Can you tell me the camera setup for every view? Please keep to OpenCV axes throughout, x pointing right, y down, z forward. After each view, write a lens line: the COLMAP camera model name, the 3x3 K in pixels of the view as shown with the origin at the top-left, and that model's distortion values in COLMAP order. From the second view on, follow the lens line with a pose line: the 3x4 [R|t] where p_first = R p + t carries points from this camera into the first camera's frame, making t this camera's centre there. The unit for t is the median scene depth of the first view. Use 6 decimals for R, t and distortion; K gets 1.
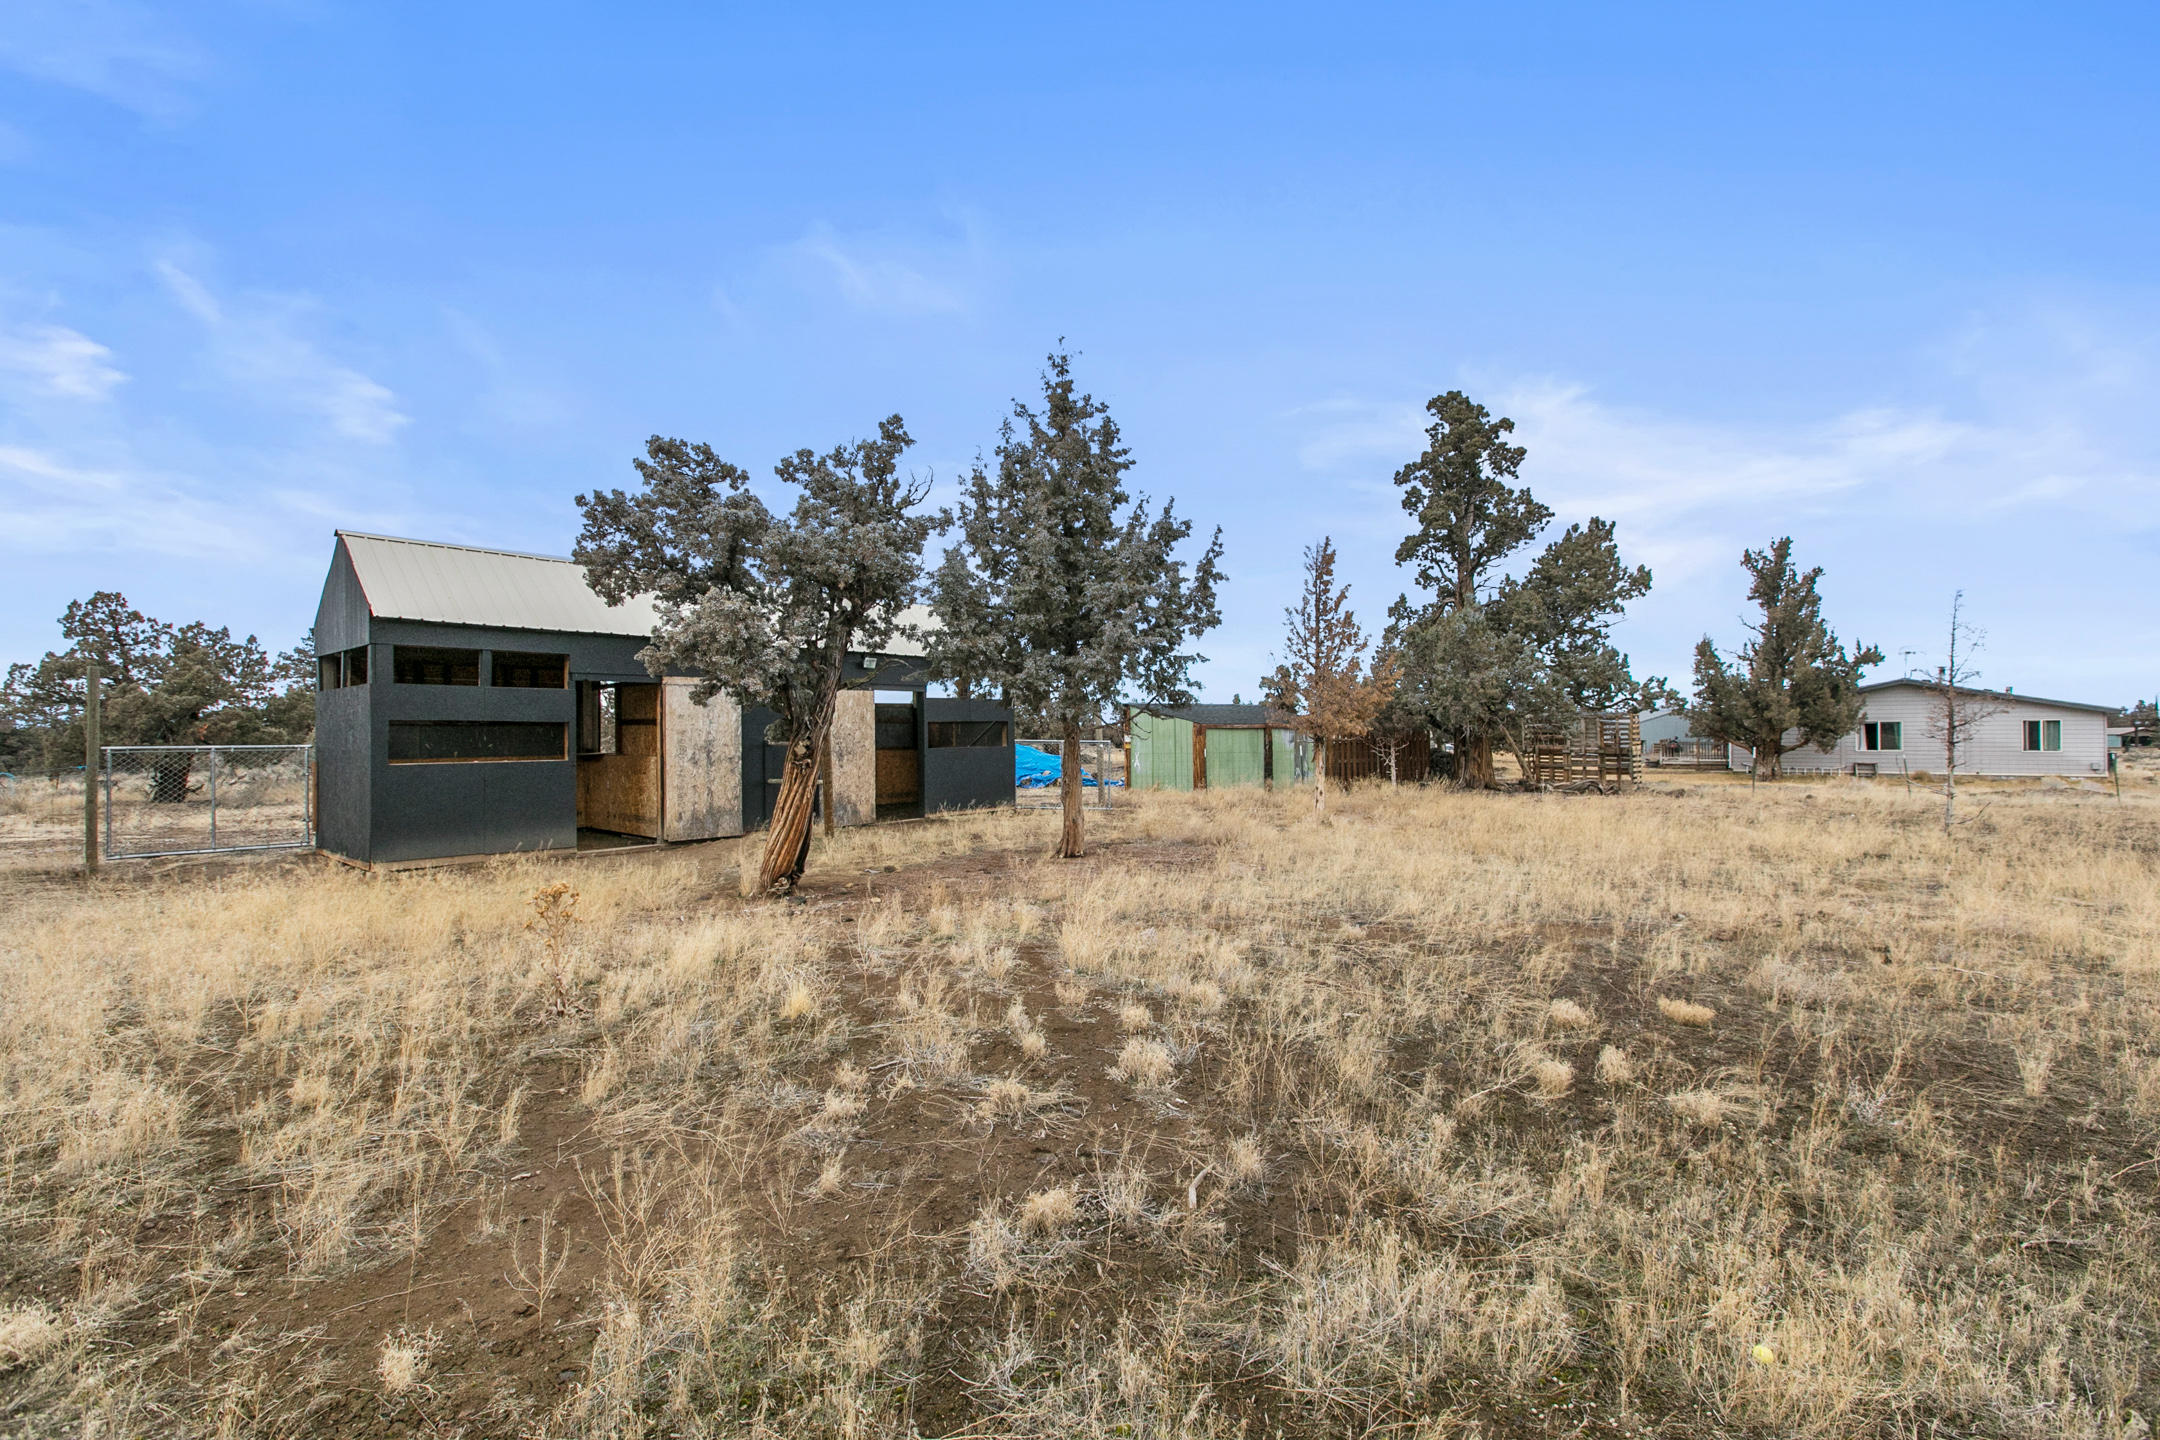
lens RADIAL K [[969.7, 0, 1080.0], [0, 969.7, 720.0], [0, 0, 1]] dist [-0.001418, -0.000236]
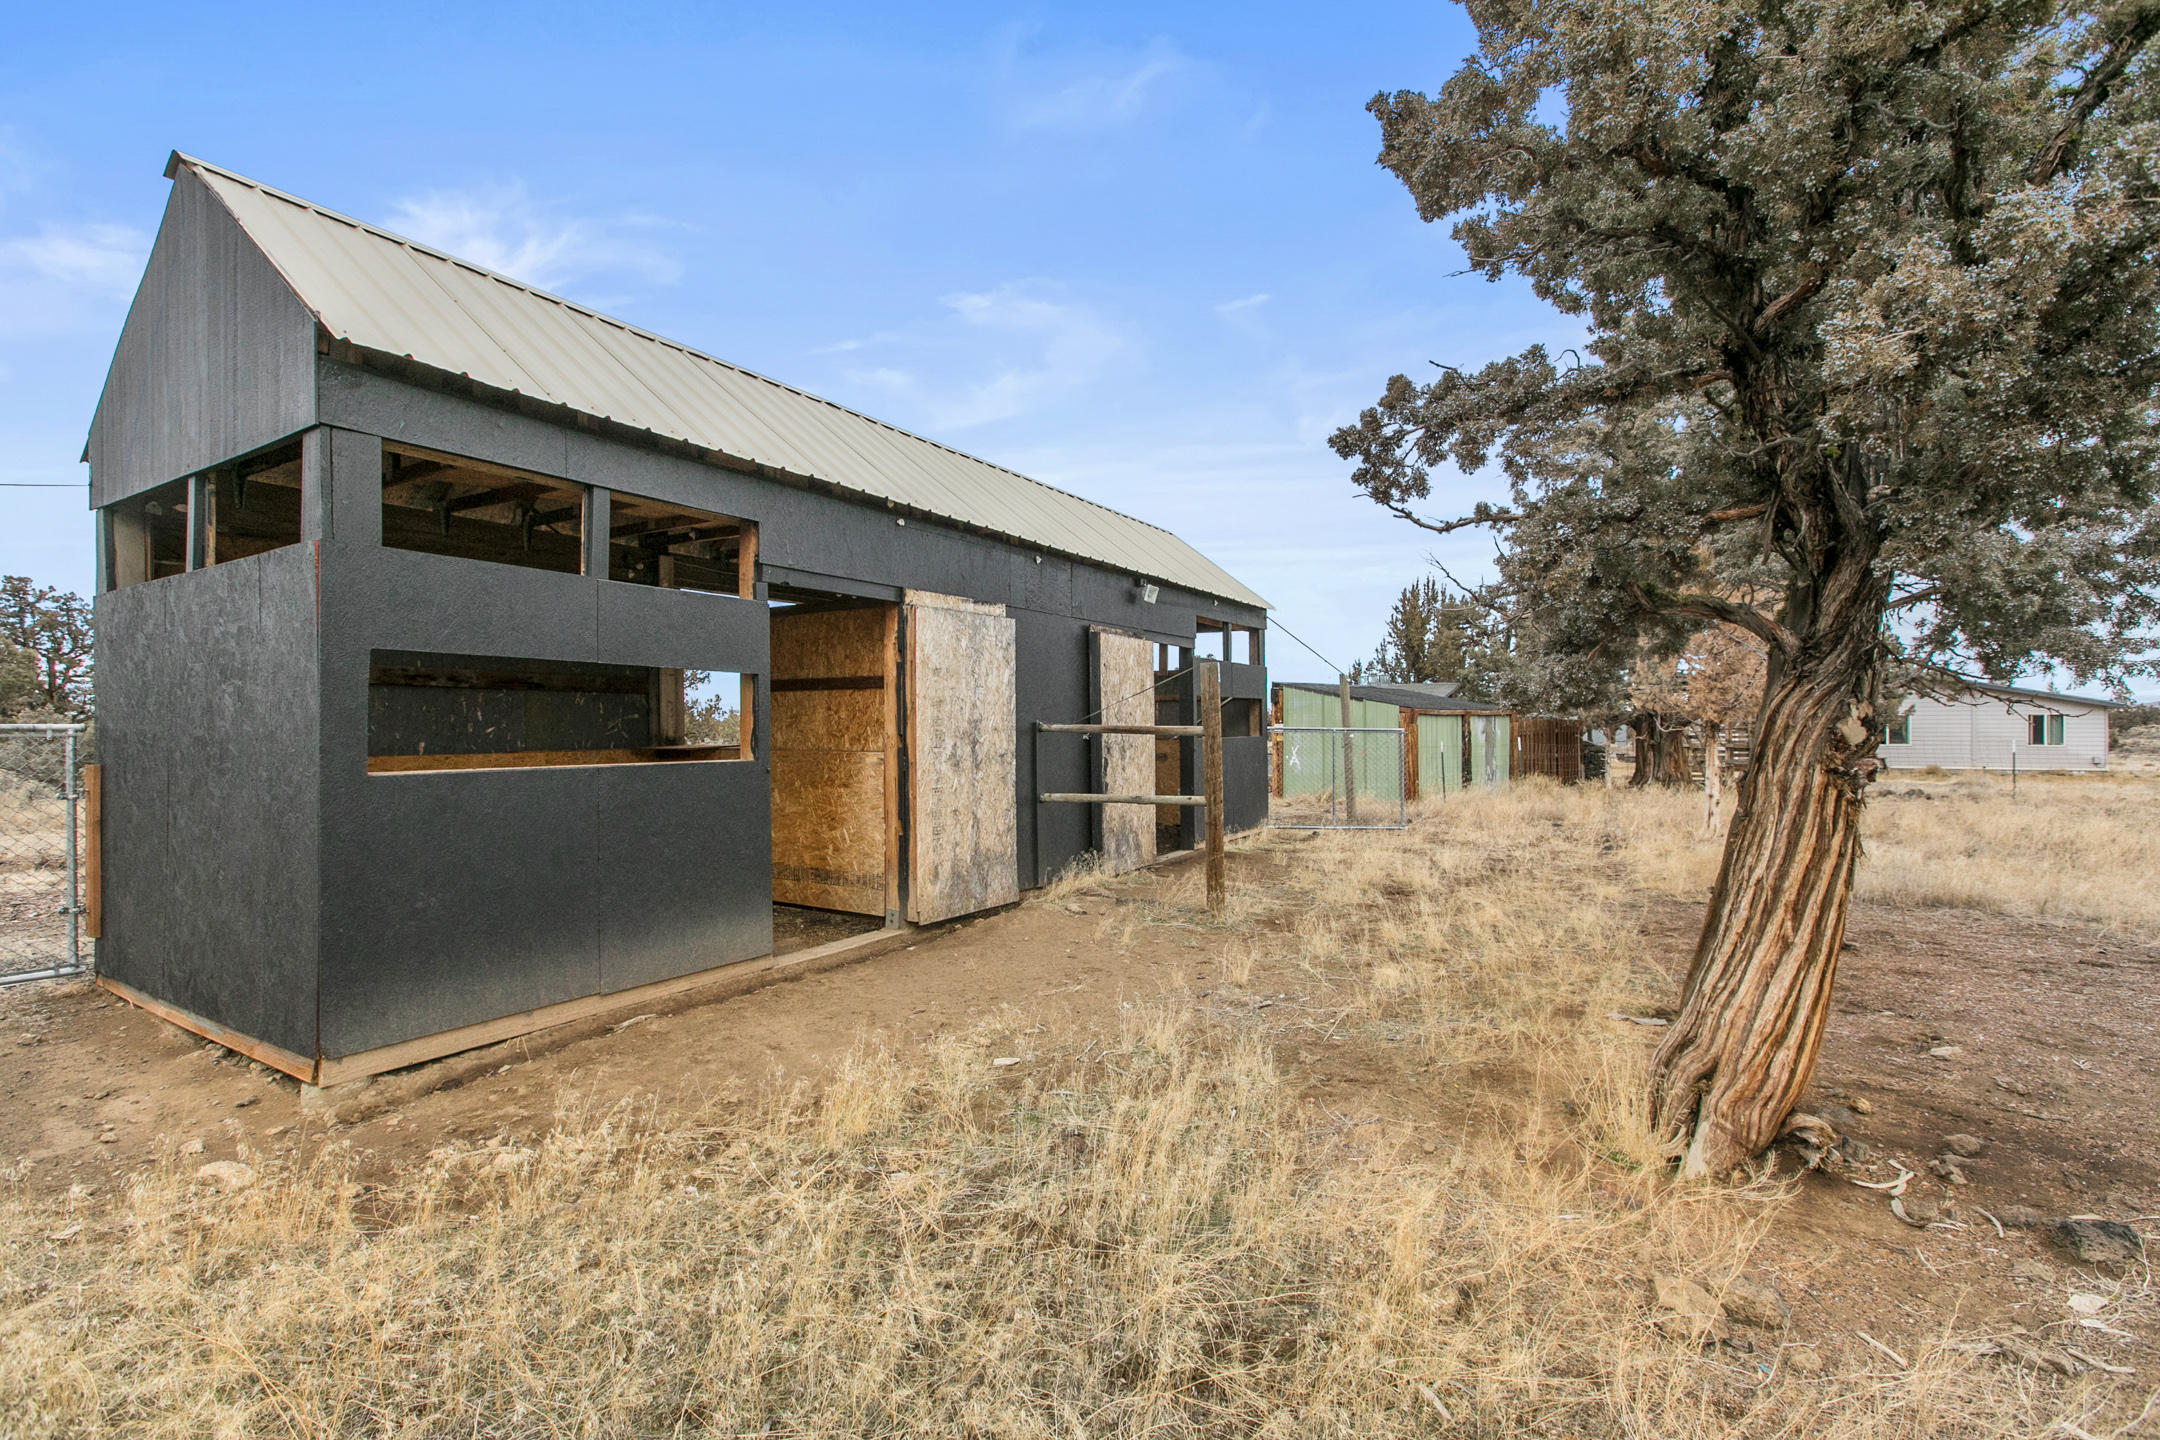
lens RADIAL K [[969.7, 0, 1080.0], [0, 969.7, 720.0], [0, 0, 1]] dist [-0.001418, -0.000236]
pose [[0.985427, 0.003996, 0.170053, -0.424087], [-0.004776, 0.999980, 0.004178, 0.018825], [-0.170032, -0.004929, 0.985426, 0.498019]]
